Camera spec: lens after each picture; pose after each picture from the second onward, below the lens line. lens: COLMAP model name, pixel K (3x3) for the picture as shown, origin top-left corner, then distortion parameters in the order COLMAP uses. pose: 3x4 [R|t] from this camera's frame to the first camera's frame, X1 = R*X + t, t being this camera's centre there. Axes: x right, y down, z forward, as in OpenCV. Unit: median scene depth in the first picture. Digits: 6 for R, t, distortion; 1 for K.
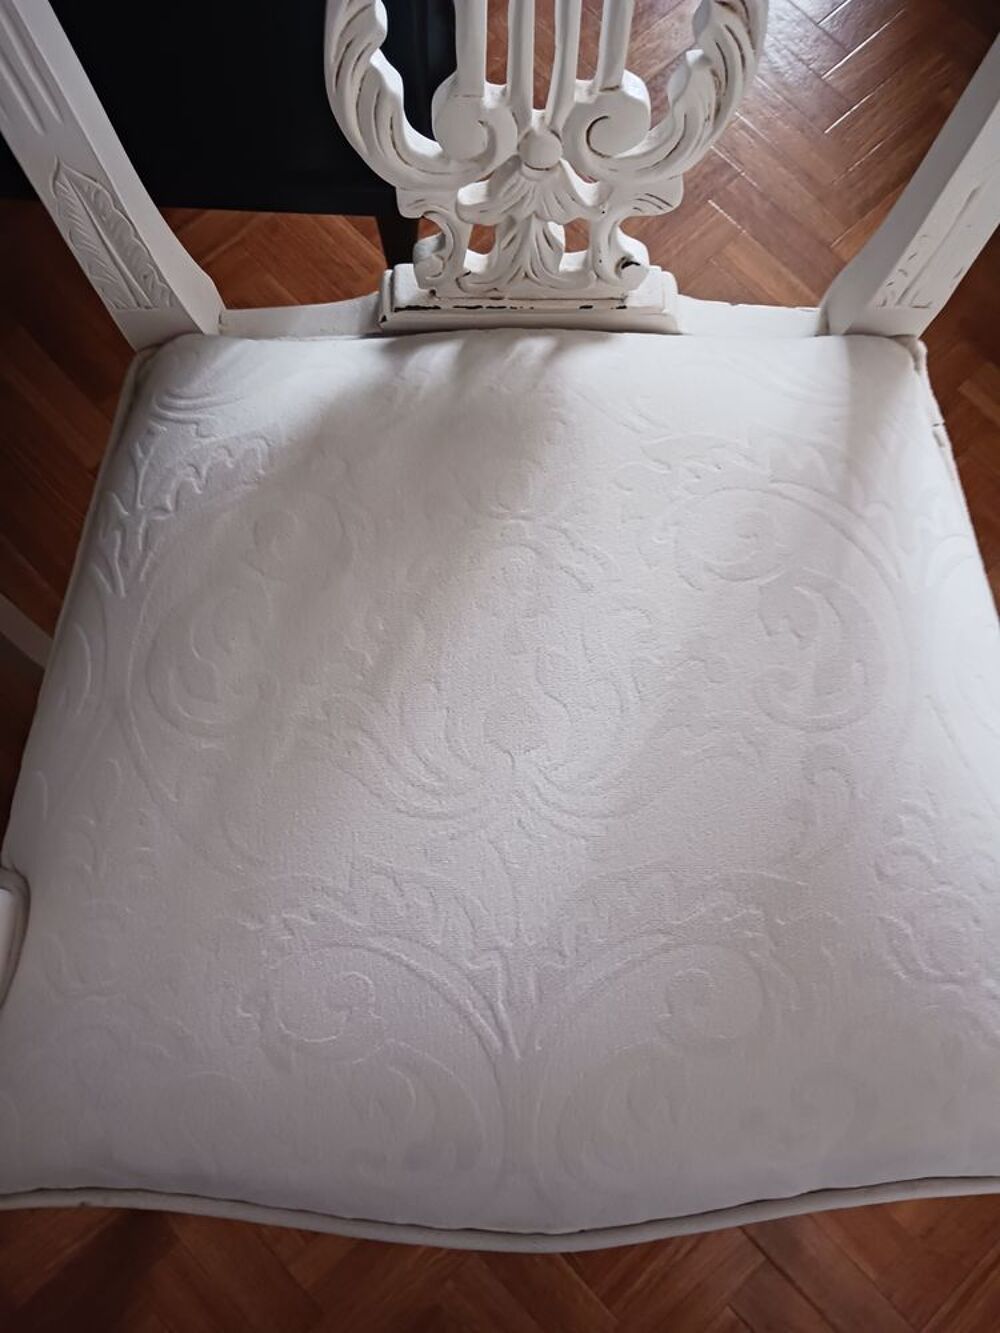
lens RADIAL K [[1039.5, 0, 500.0], [0, 1039.5, 666.5], [0, 0, 1]] dist [0.003135, -0.000874]
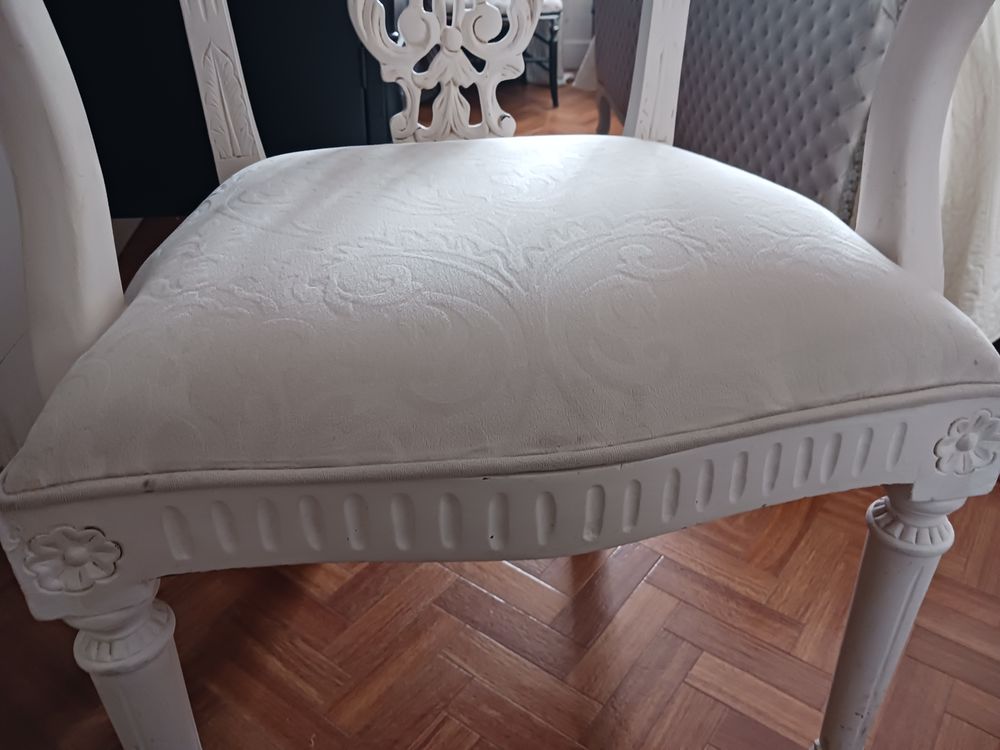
lens RADIAL K [[784.0, 0, 500.0], [0, 784.0, 375.0], [0, 0, 1]] dist [0.002604, -0.008874]
pose [[0.984889, -0.095663, 0.144372, -0.161610], [0.168869, 0.715473, -0.677924, 1.094482], [-0.038442, 0.692060, 0.720816, 0.353224]]
